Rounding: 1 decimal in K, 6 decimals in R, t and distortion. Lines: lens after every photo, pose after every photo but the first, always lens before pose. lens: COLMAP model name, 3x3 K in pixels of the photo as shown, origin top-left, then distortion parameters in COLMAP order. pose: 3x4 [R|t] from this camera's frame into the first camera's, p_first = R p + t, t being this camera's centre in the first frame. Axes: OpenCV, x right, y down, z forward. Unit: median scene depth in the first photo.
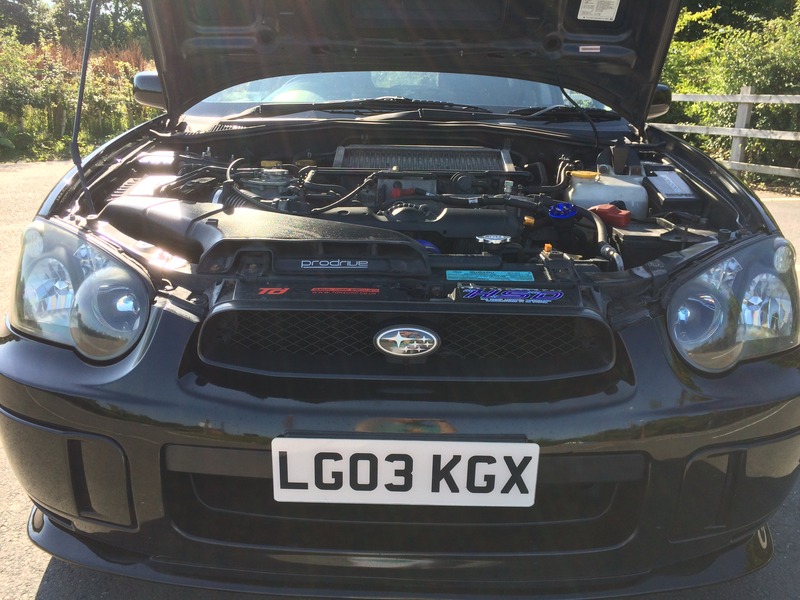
lens RADIAL K [[695.1, 0, 400.5], [0, 695.1, 282.8], [0, 0, 1]] dist [0.064355, -0.100187]
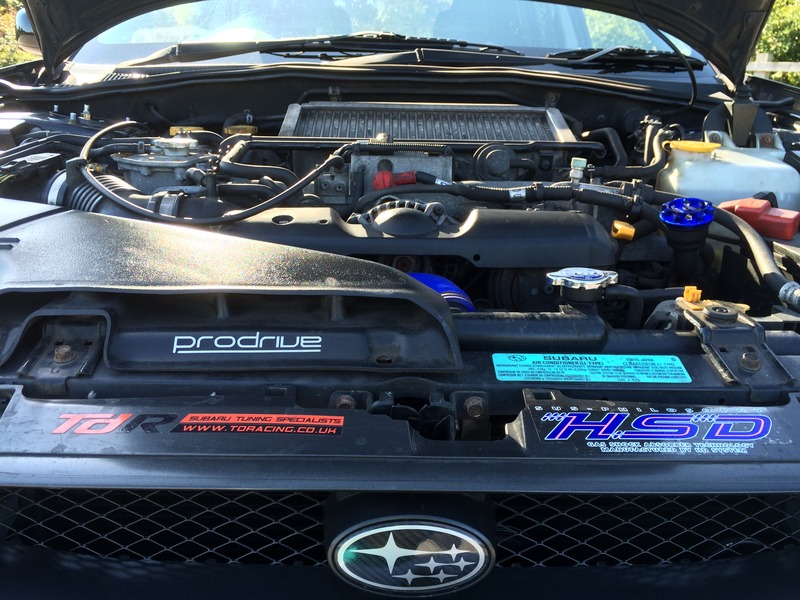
lens RADIAL K [[695.1, 0, 400.5], [0, 695.1, 282.8], [0, 0, 1]] dist [0.064355, -0.100187]
pose [[0.999814, -0.005827, 0.018392, -0.002695], [0.005222, 0.999449, 0.032784, -0.062911], [-0.018573, -0.032682, 0.999293, 0.422658]]
